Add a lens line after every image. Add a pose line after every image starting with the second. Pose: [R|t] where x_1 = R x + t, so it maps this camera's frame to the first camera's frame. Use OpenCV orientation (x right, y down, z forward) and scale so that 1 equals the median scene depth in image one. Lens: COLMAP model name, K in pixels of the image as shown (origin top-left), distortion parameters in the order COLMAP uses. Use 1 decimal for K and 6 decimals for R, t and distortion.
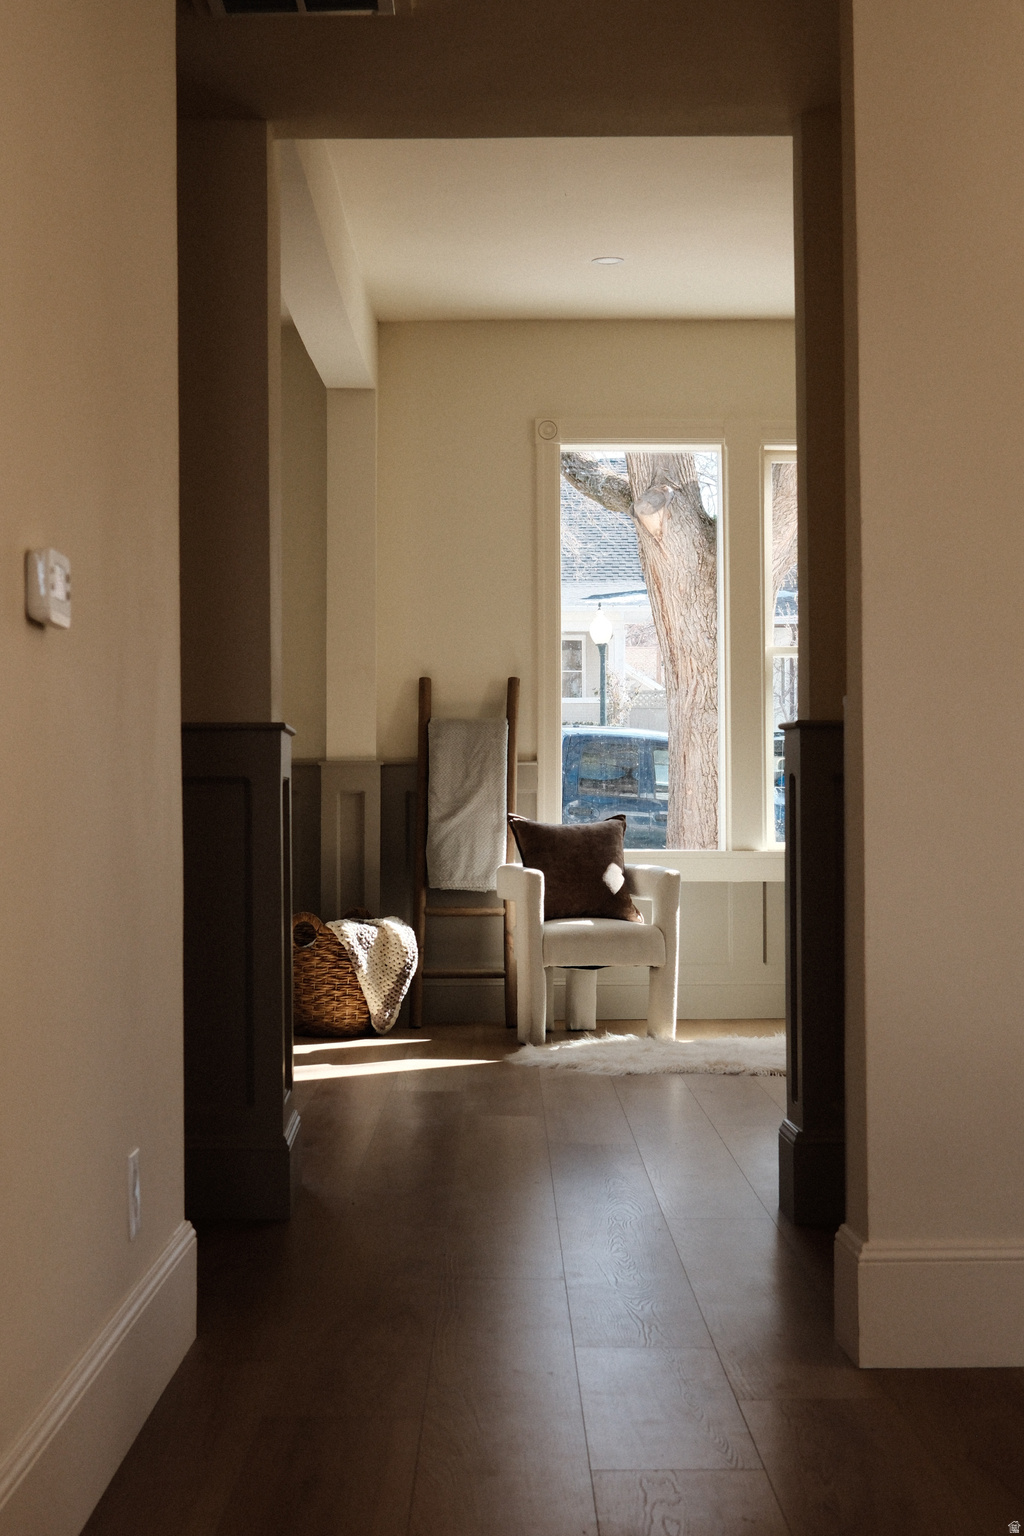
lens RADIAL K [[1592.9, 0, 512.0], [0, 1592.9, 770.0], [0, 0, 1]] dist [0.001263, 0.000000]
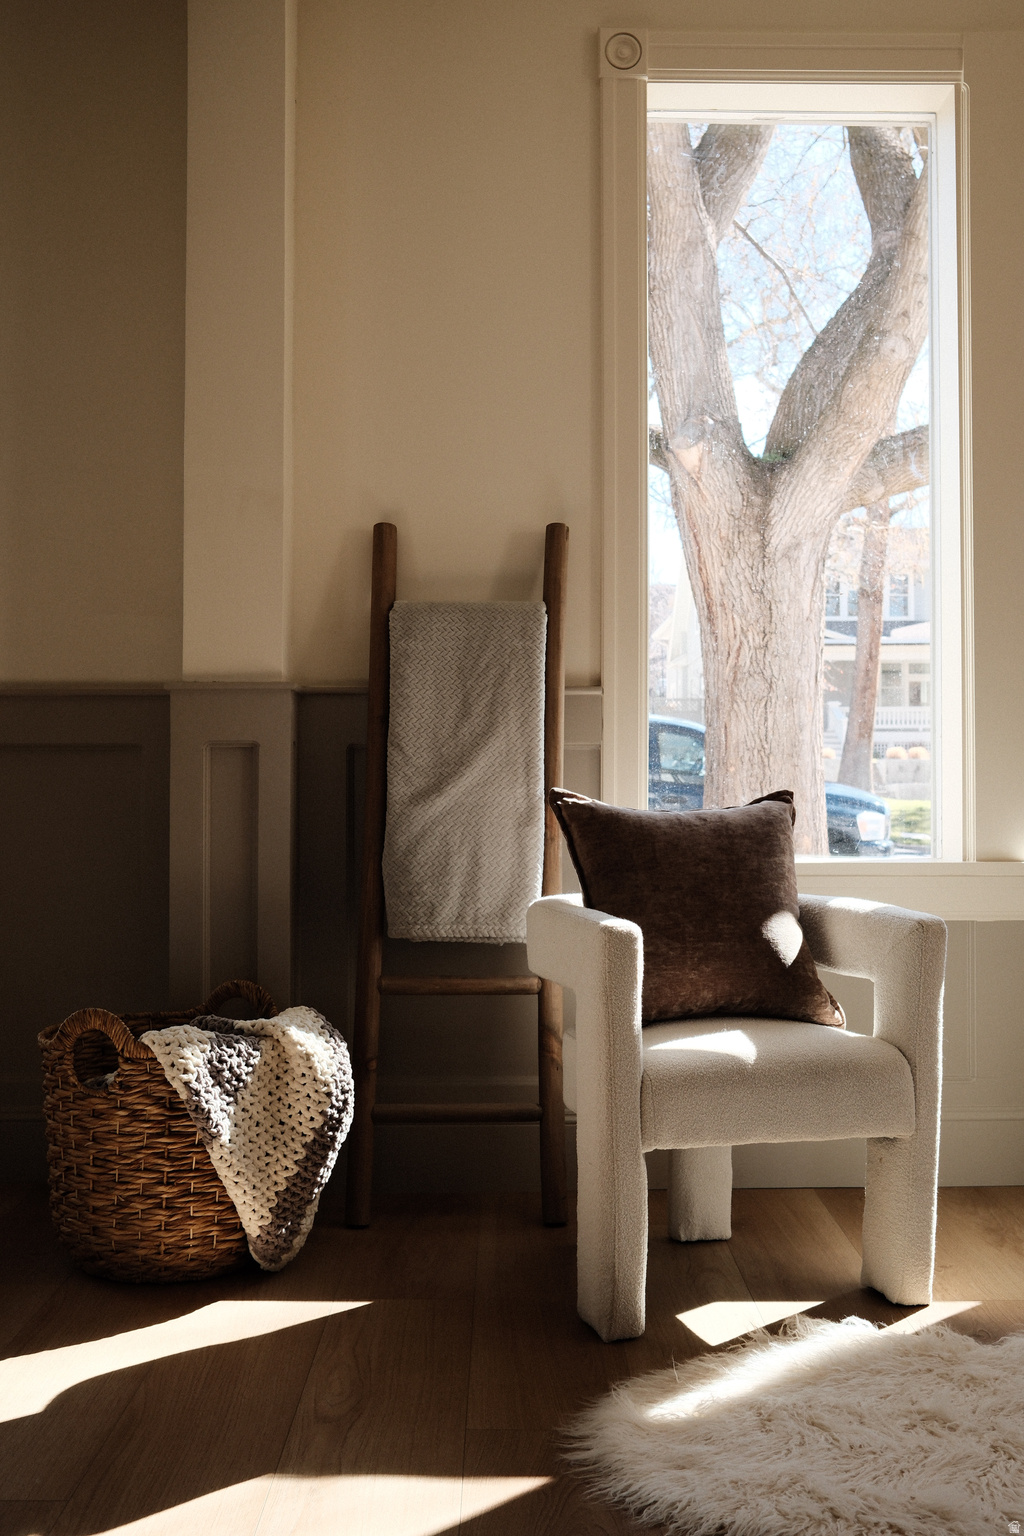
lens RADIAL K [[1592.9, 0, 513.2], [0, 1592.9, 768.8], [0, 0, 1]] dist [0.001263, 0.000000]
pose [[0.999978, 0.003013, -0.005878, -0.010268], [-0.002944, 0.999927, 0.011731, 0.015472], [0.005913, -0.011713, 0.999914, 0.503973]]
